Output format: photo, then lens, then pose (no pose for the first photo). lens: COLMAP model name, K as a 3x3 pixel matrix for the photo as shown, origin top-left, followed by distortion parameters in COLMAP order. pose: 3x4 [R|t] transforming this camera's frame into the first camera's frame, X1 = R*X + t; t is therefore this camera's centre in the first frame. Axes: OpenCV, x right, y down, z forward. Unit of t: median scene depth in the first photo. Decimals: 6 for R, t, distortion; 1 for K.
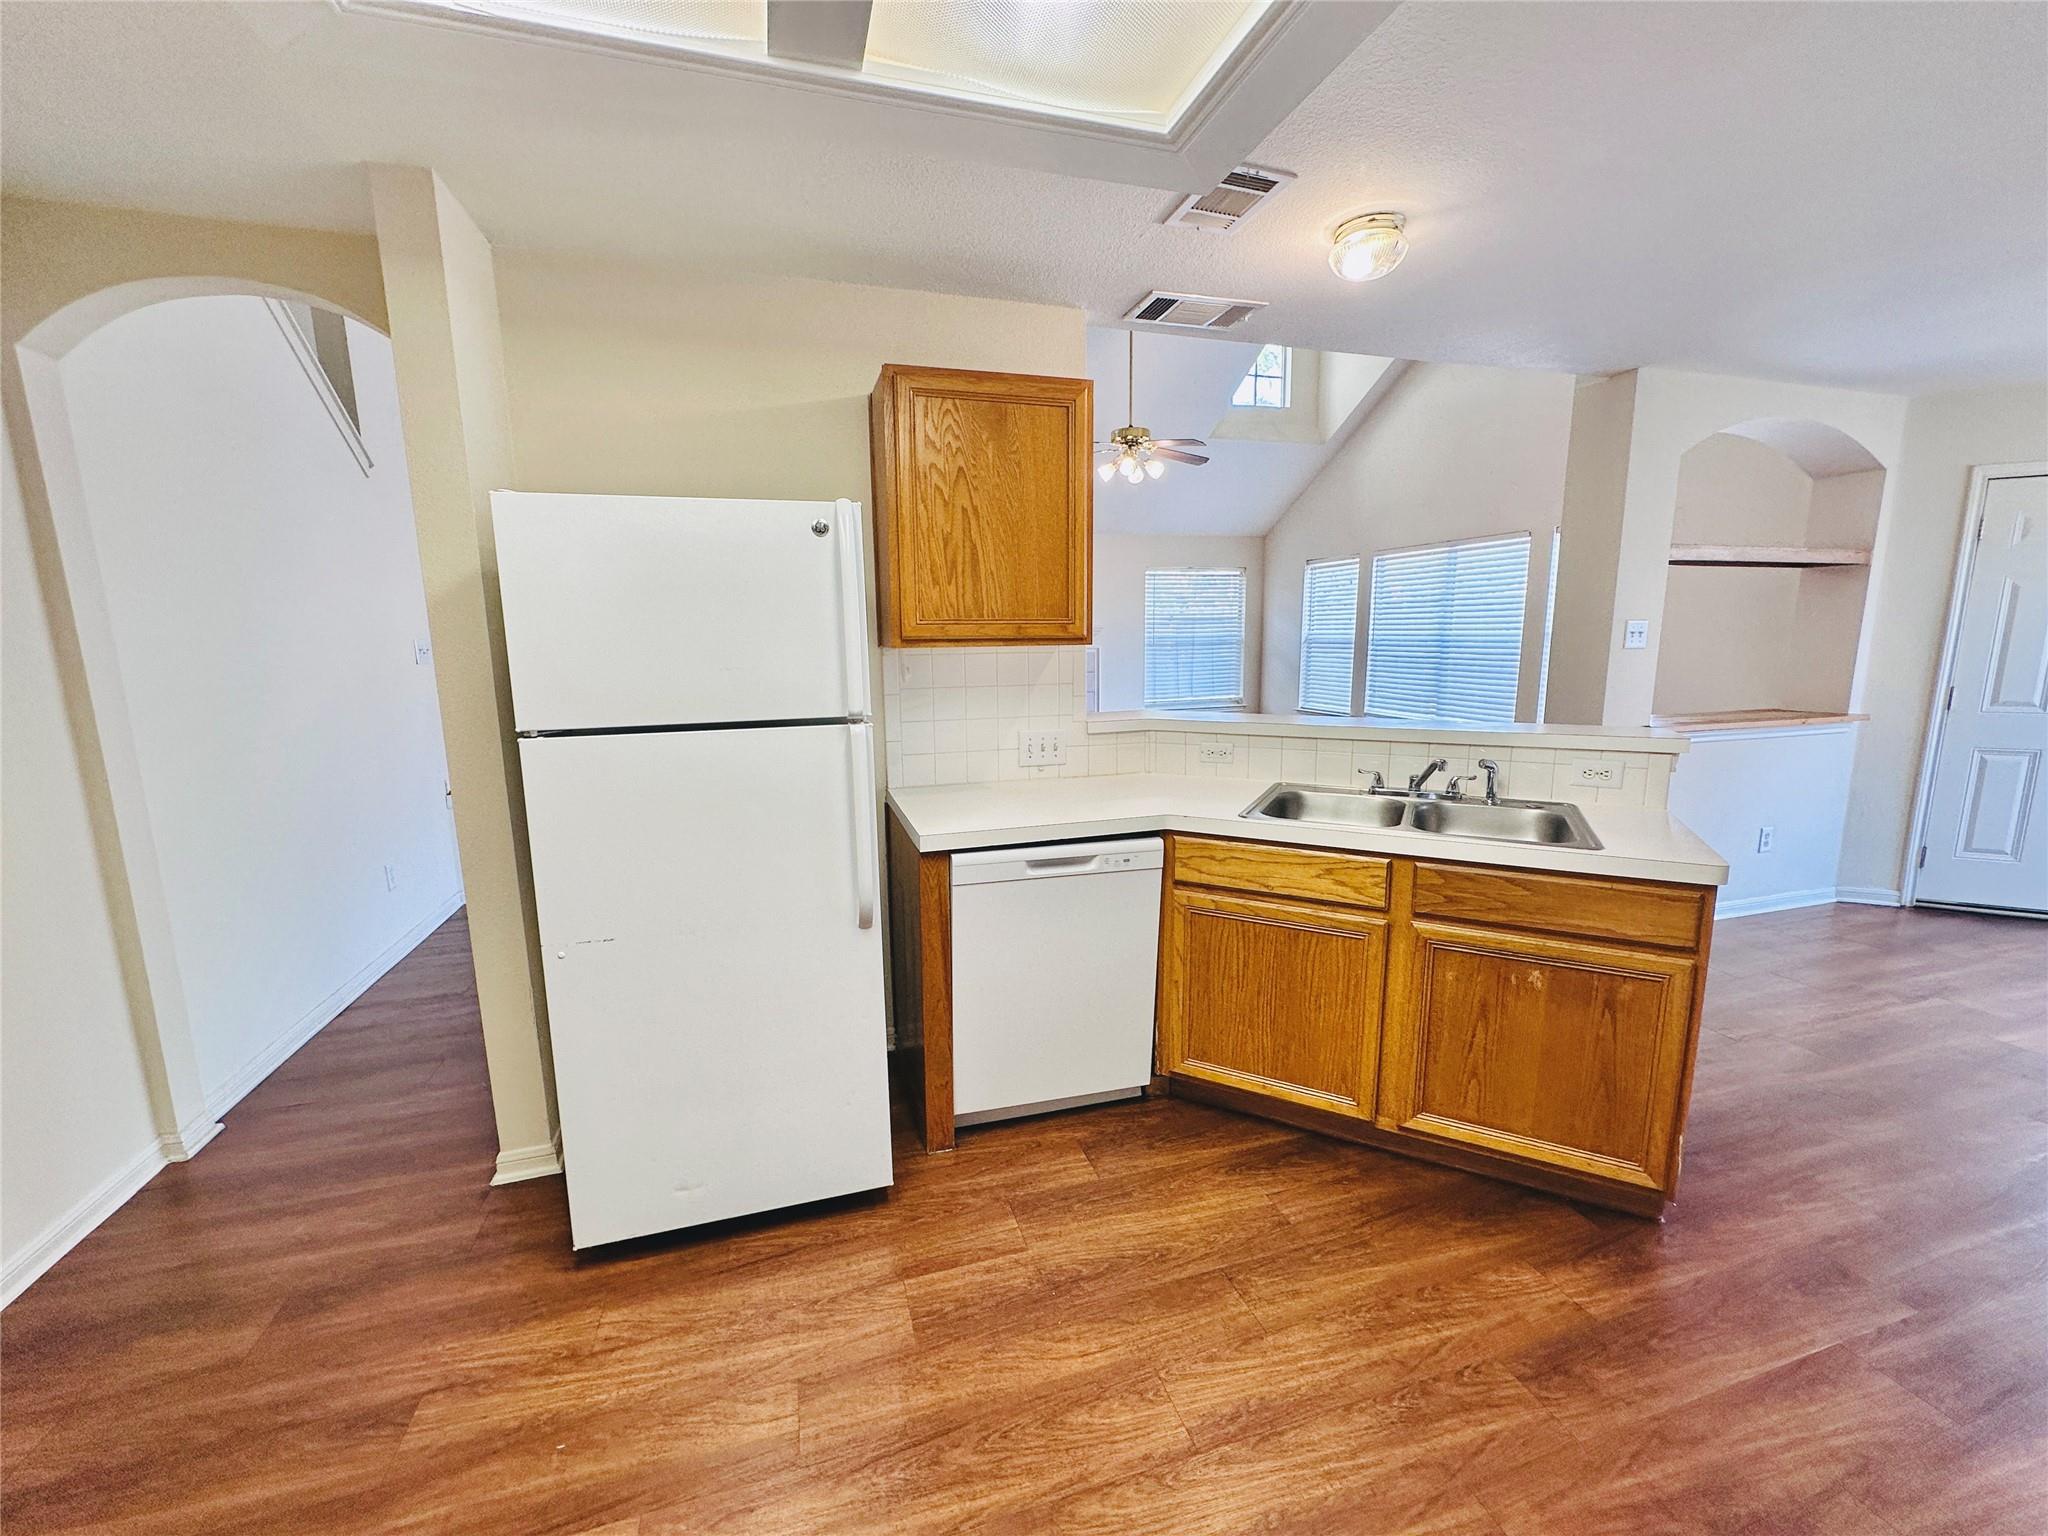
lens RADIAL K [[815.8, 0, 1018.2], [0, 815.8, 769.5], [0, 0, 1]] dist [-0.000437, 0.000427]
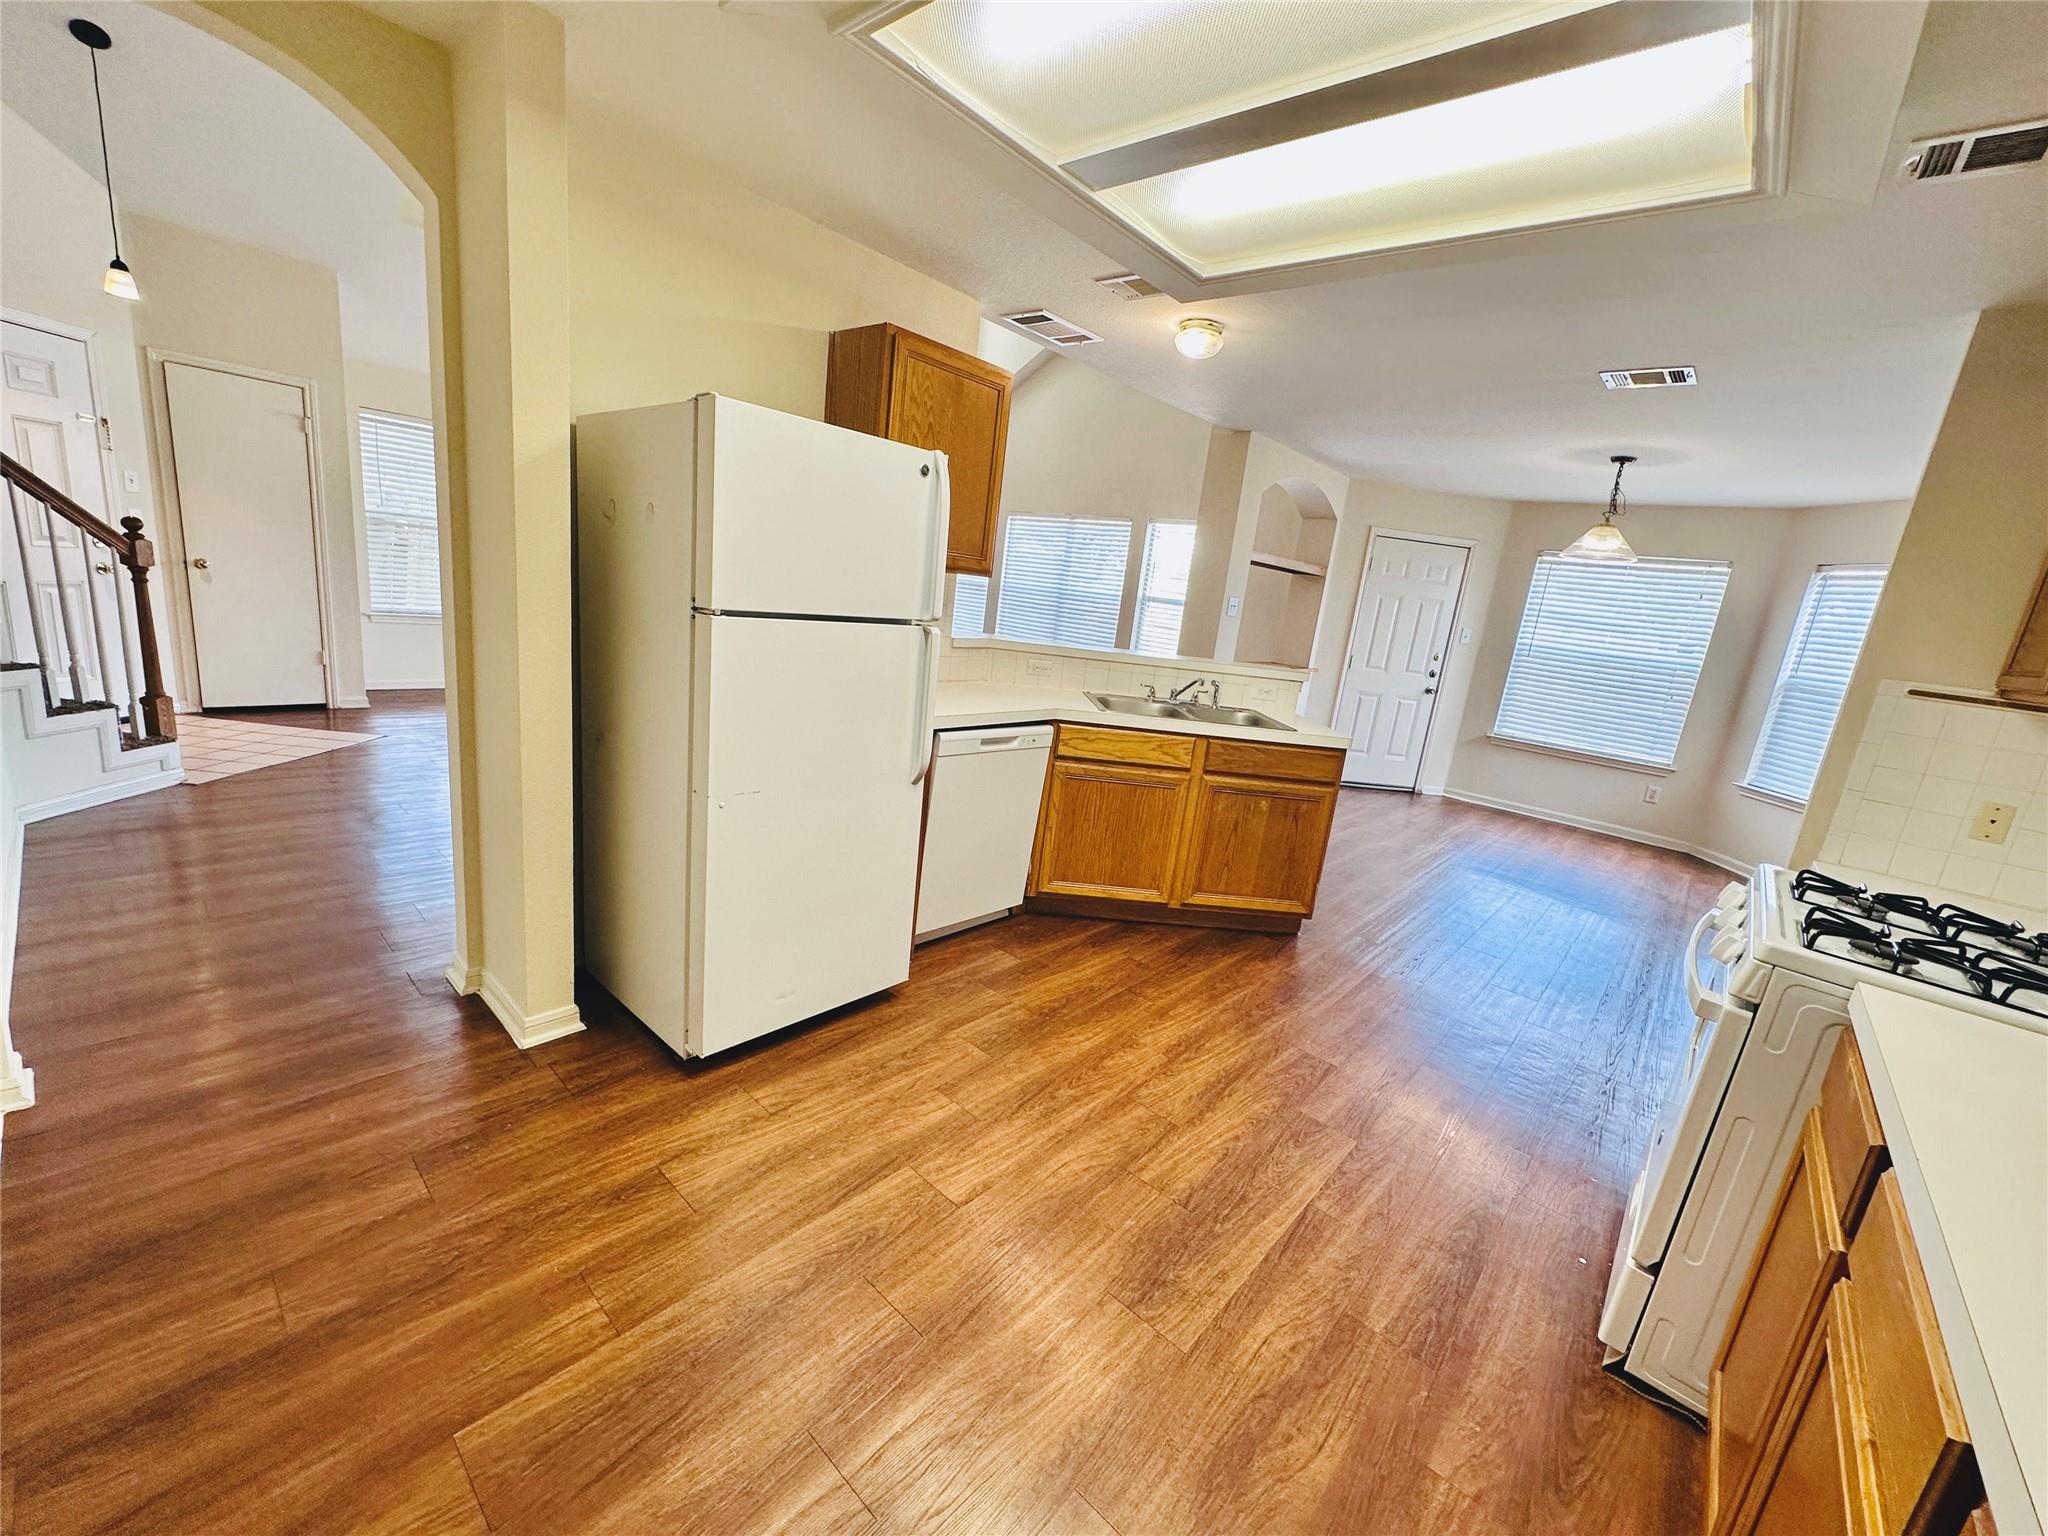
lens RADIAL K [[815.8, 0, 1018.2], [0, 815.8, 769.5], [0, 0, 1]] dist [-0.000437, 0.000427]
pose [[0.845174, -0.010189, 0.534393, -0.672812], [-0.037569, 0.996213, 0.078413, 0.056106], [-0.533169, -0.086349, 0.841591, -0.169686]]
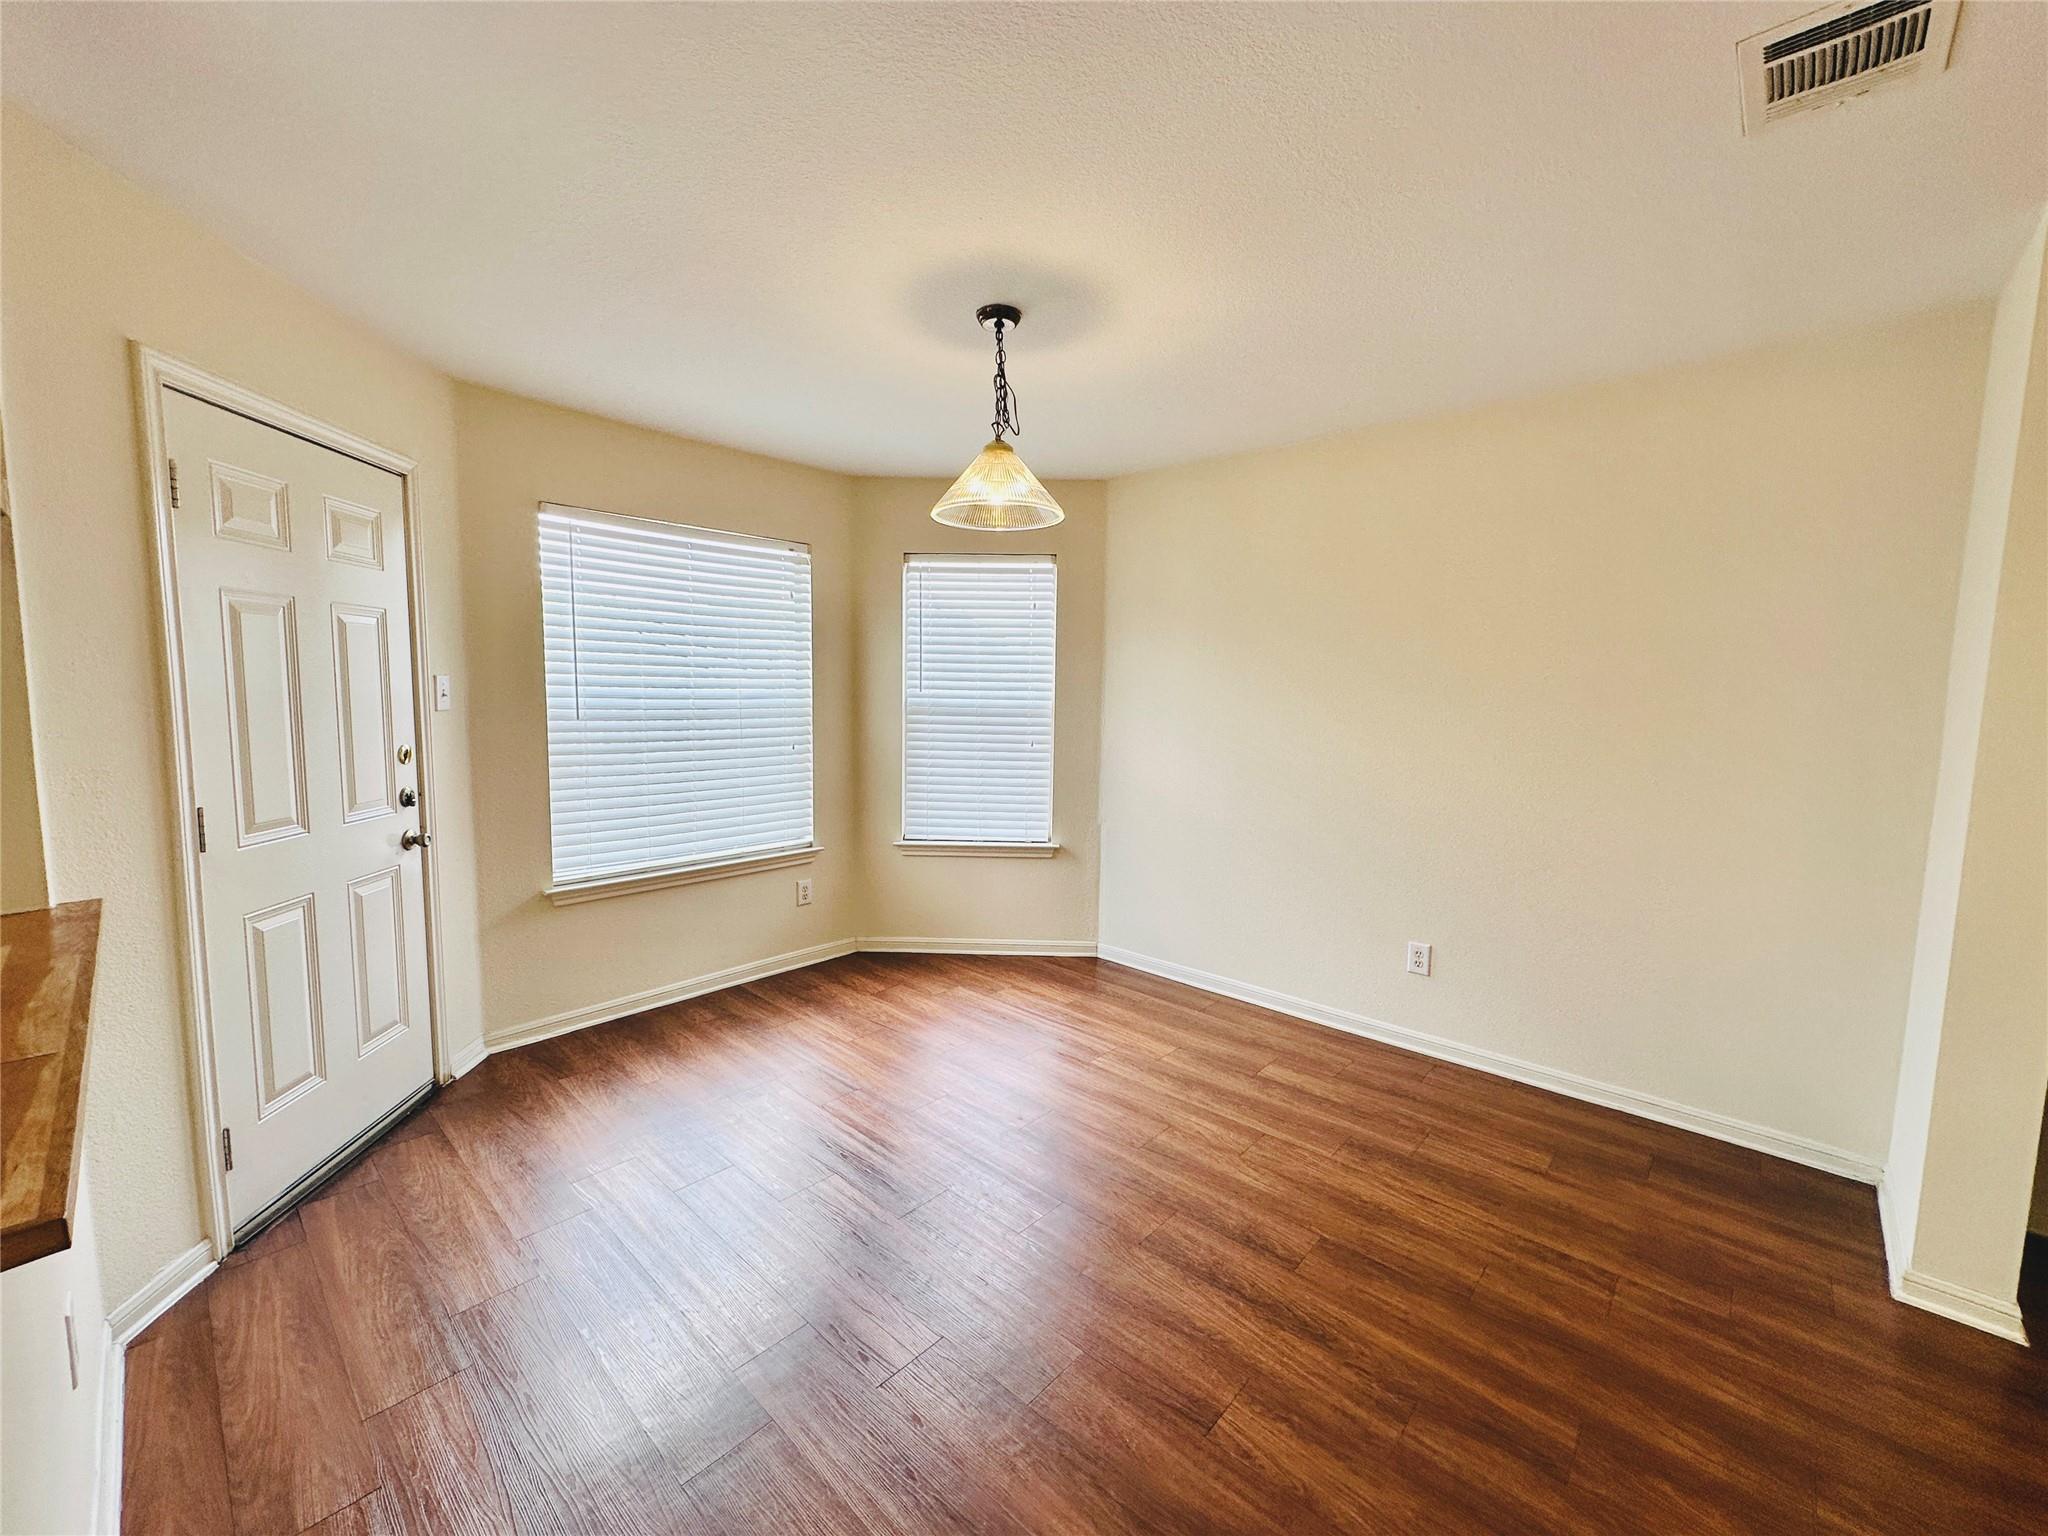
lens RADIAL K [[817.9, 0, 1022.1], [0, 817.9, 764.1], [0, 0, 1]] dist [-0.001338, -0.000155]
pose [[-0.507592, -0.074107, 0.858405, 0.844497], [0.139184, 0.976156, 0.166574, -0.250450], [-0.850281, 0.204028, -0.485175, 1.455811]]
